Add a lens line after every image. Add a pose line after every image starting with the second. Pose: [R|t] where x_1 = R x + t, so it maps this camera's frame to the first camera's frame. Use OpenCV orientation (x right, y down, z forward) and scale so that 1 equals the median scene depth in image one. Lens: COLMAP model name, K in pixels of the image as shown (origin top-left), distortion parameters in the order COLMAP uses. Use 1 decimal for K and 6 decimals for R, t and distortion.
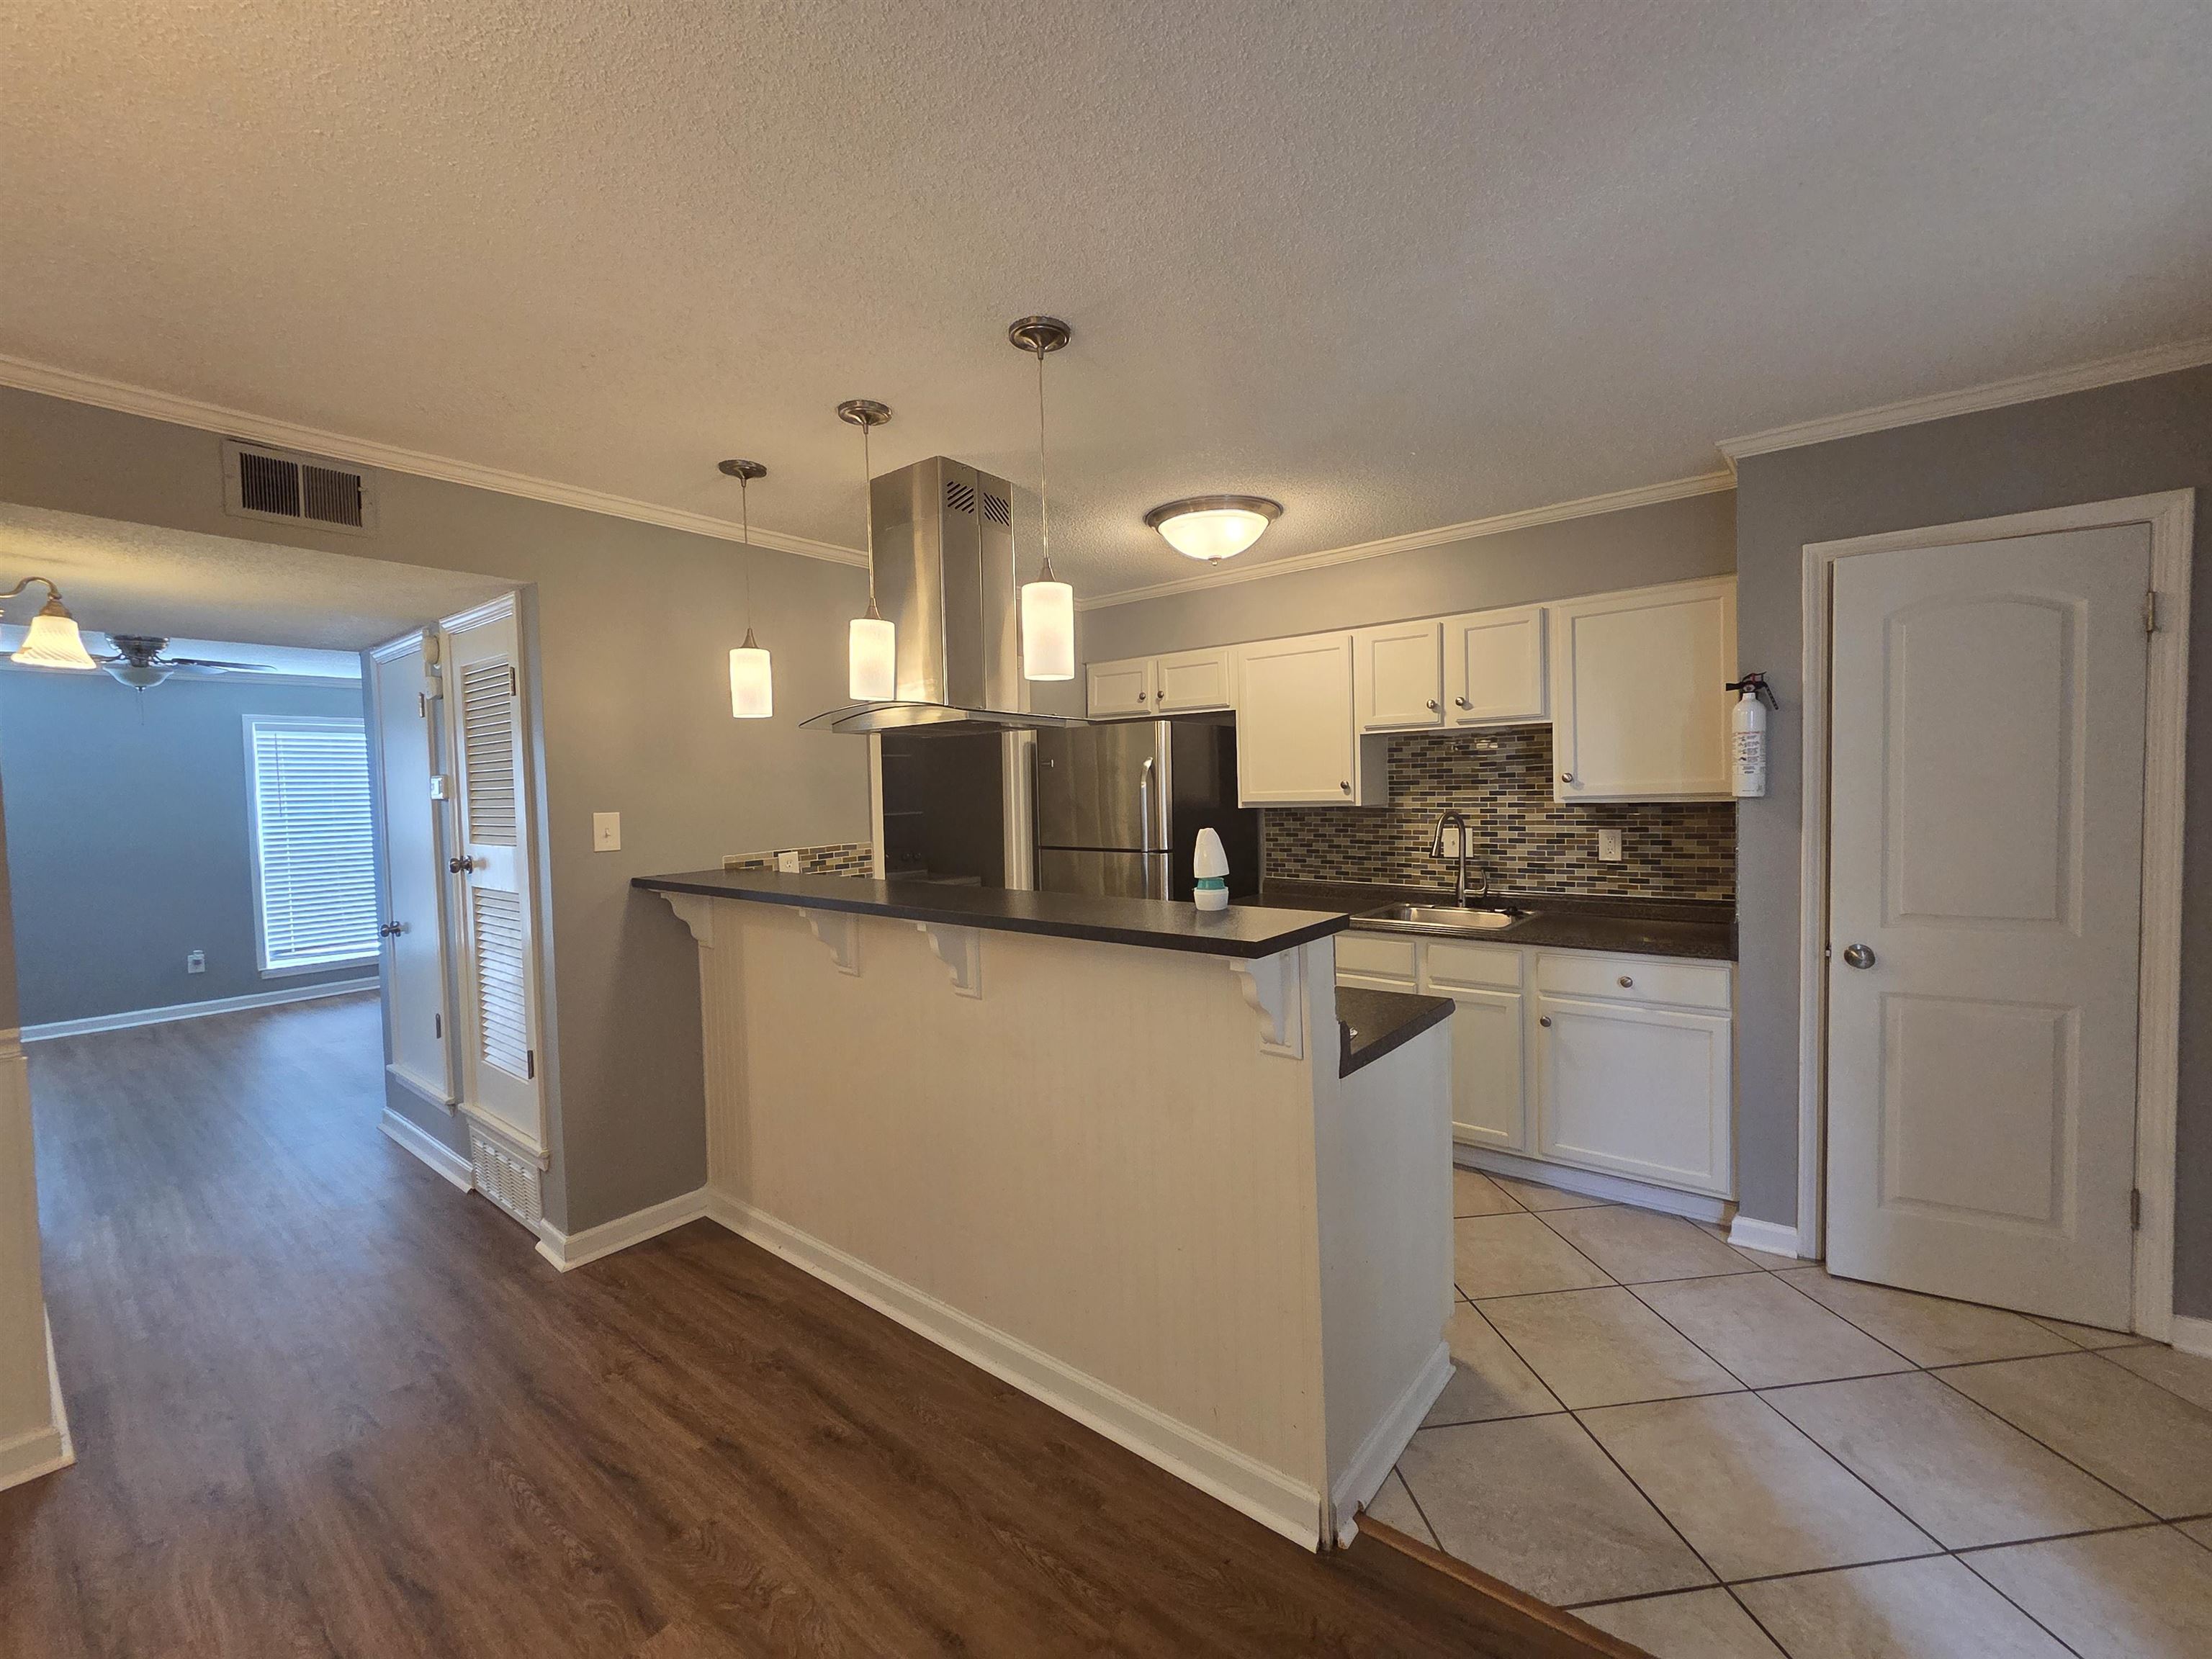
lens RADIAL K [[909.1, 0, 1121.7], [0, 909.1, 824.1], [0, 0, 1]] dist [0.003607, -0.001609]
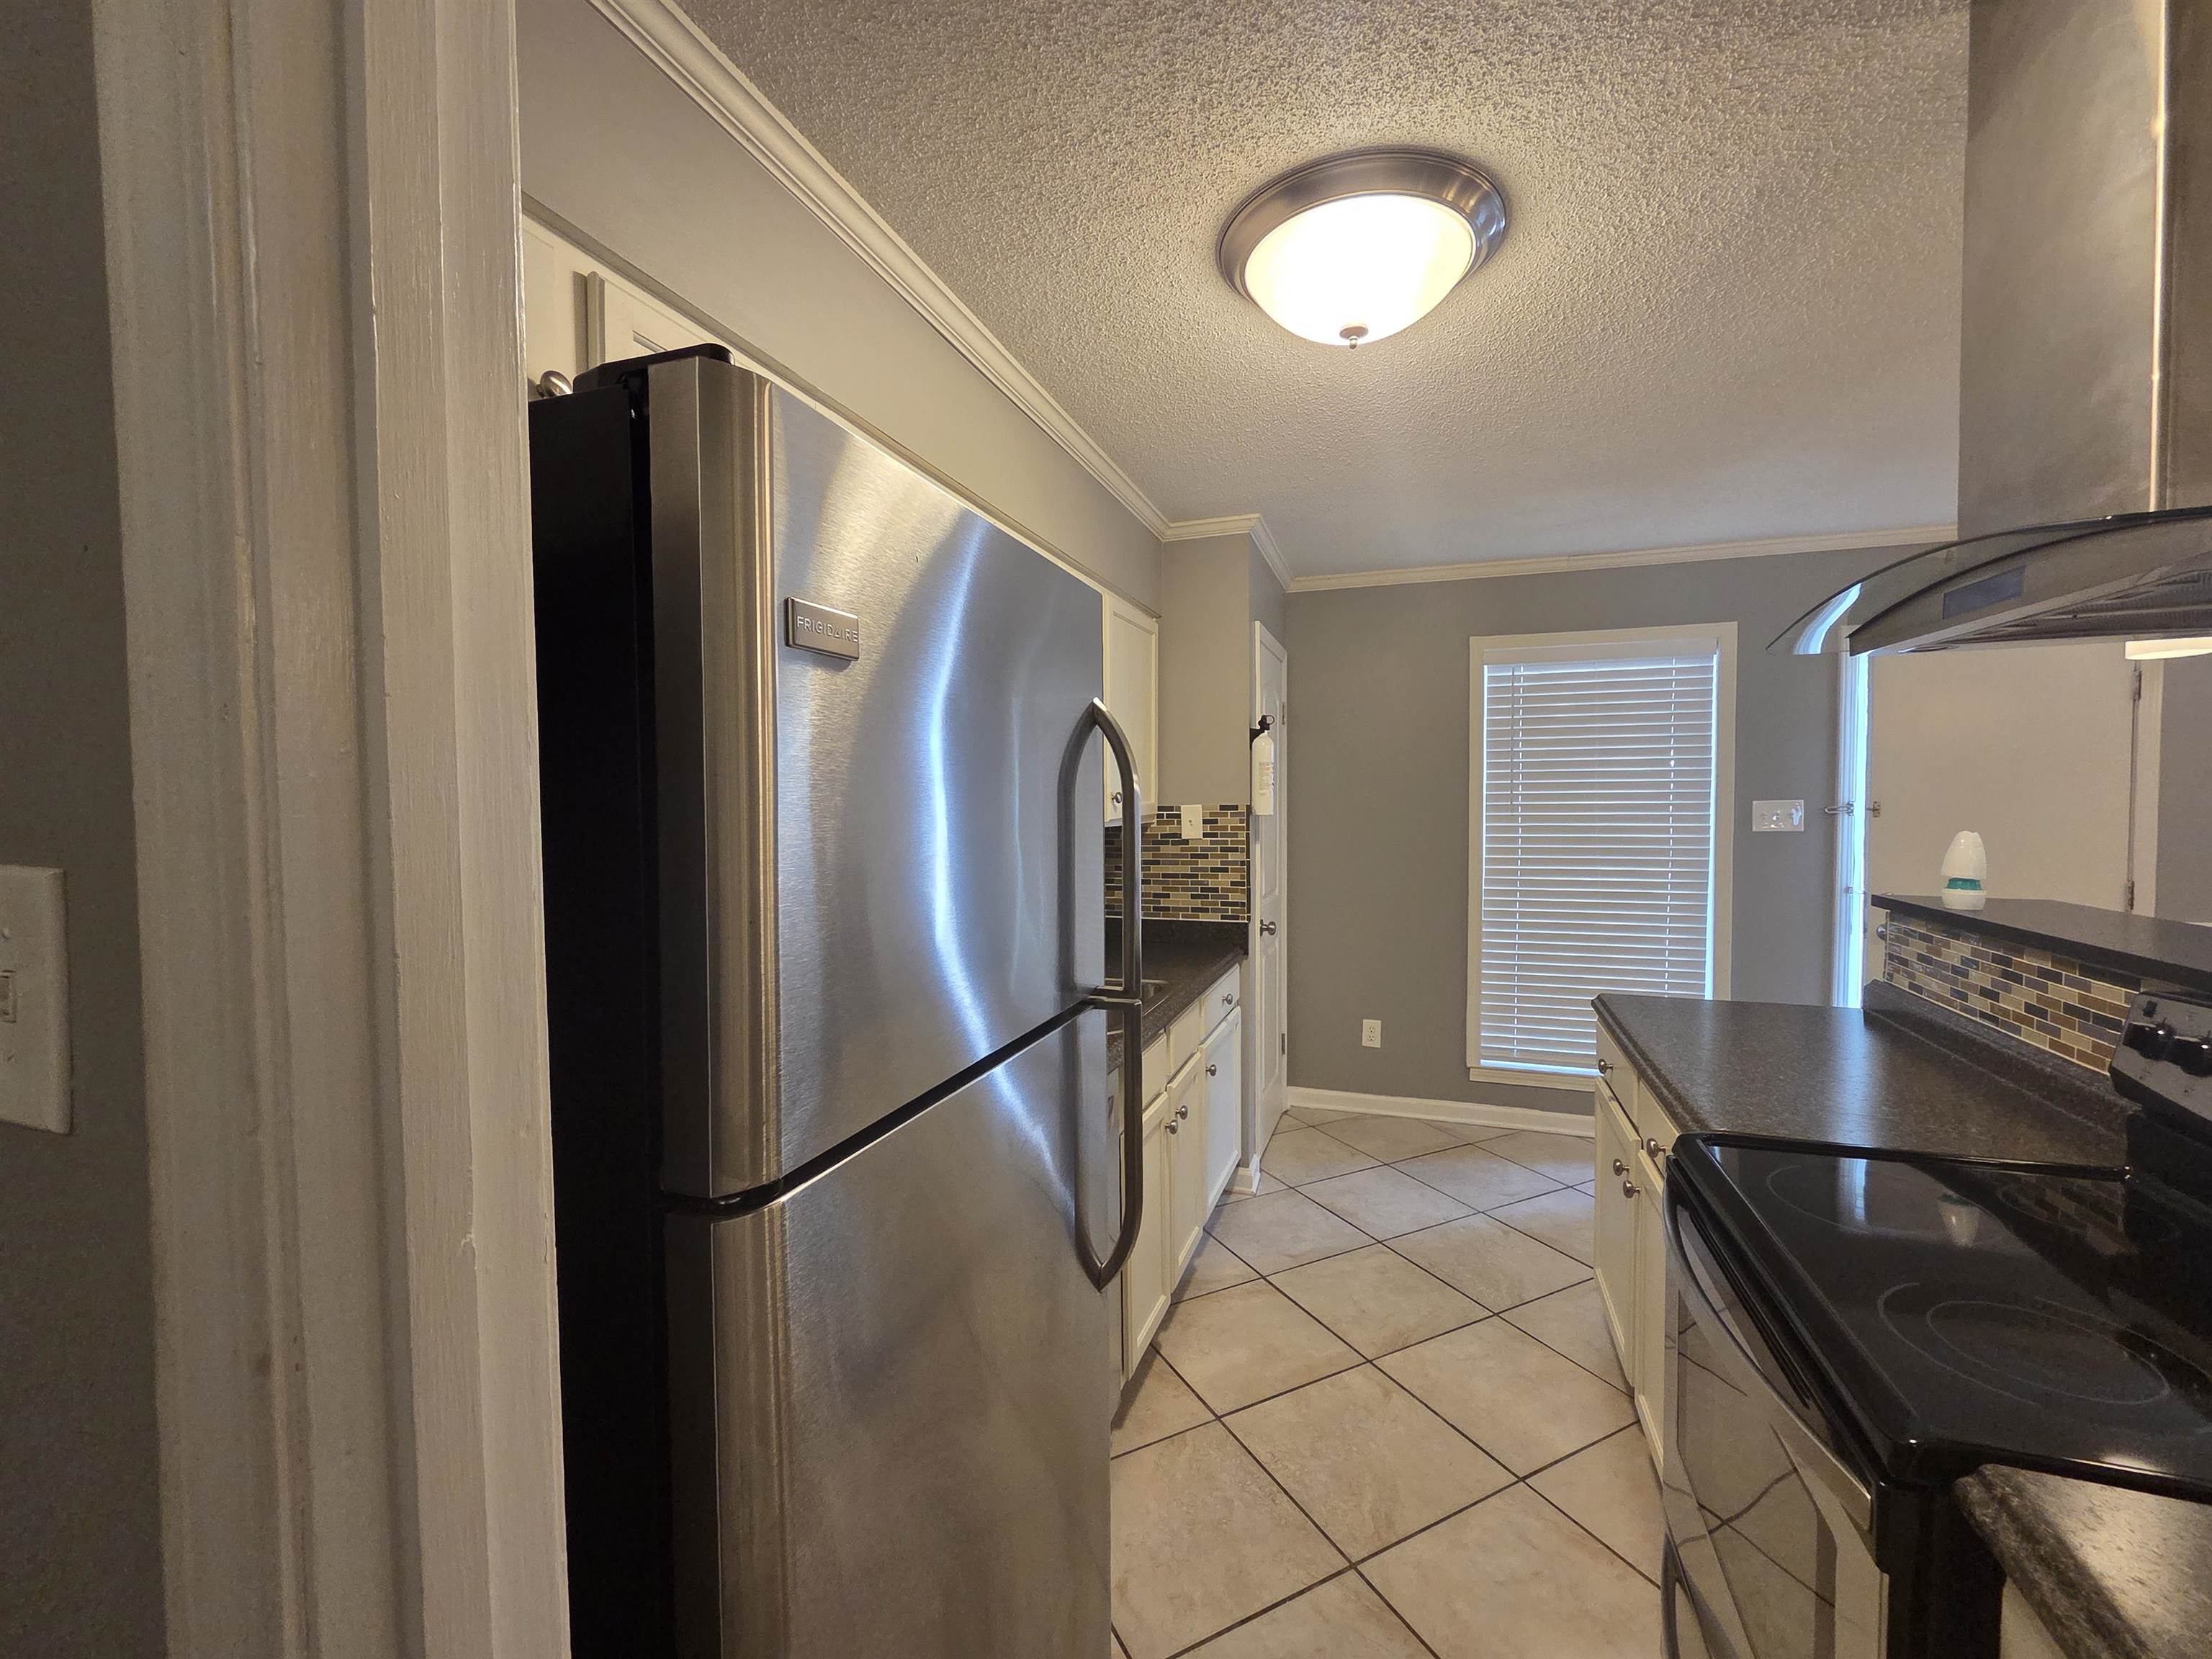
lens RADIAL K [[909.1, 0, 1117.3], [0, 909.1, 828.1], [0, 0, 1]] dist [0.003607, -0.001609]
pose [[-0.338050, -0.005350, 0.941113, -0.365880], [0.050740, 0.998426, 0.023902, -0.049067], [-0.939759, 0.055832, -0.337247, 1.482612]]
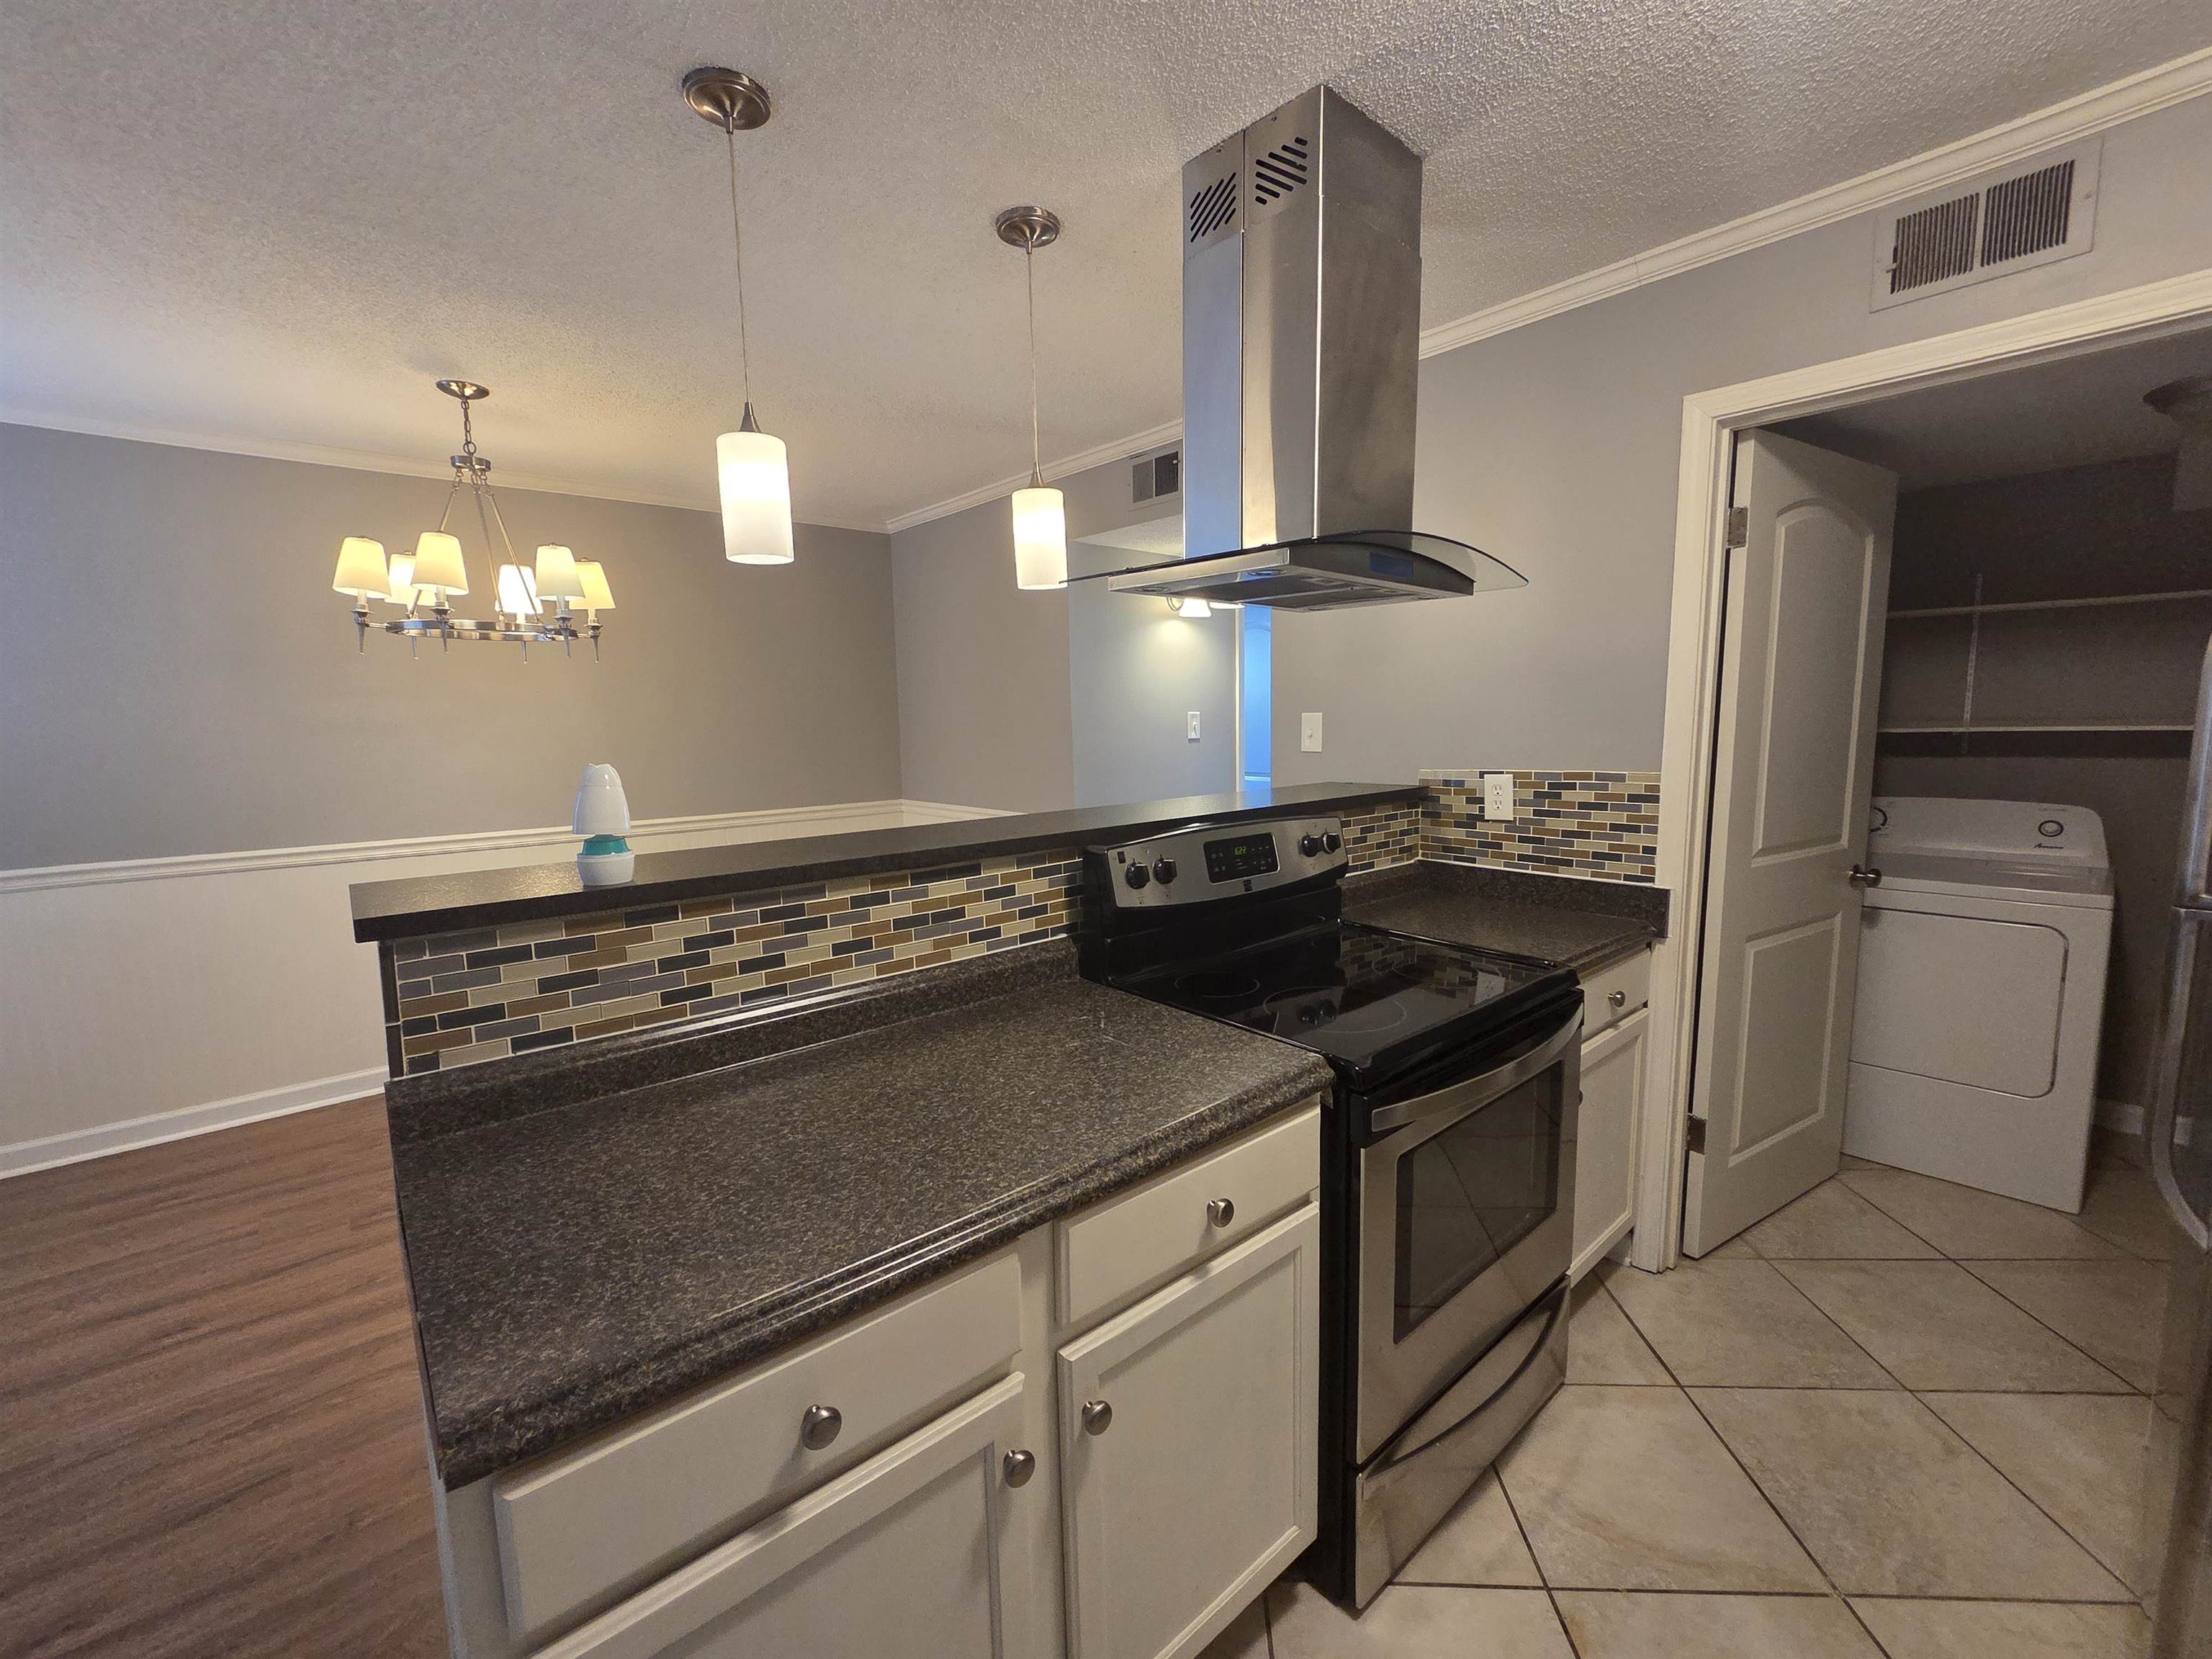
lens RADIAL K [[909.1, 0, 1153.4], [0, 909.1, 829.5], [0, 0, 1]] dist [0.003607, -0.001609]
pose [[-0.162210, 0.155194, -0.974476, 0.459709], [-0.014215, 0.987085, 0.159569, -0.043481], [0.986654, 0.039736, -0.157909, 0.997951]]
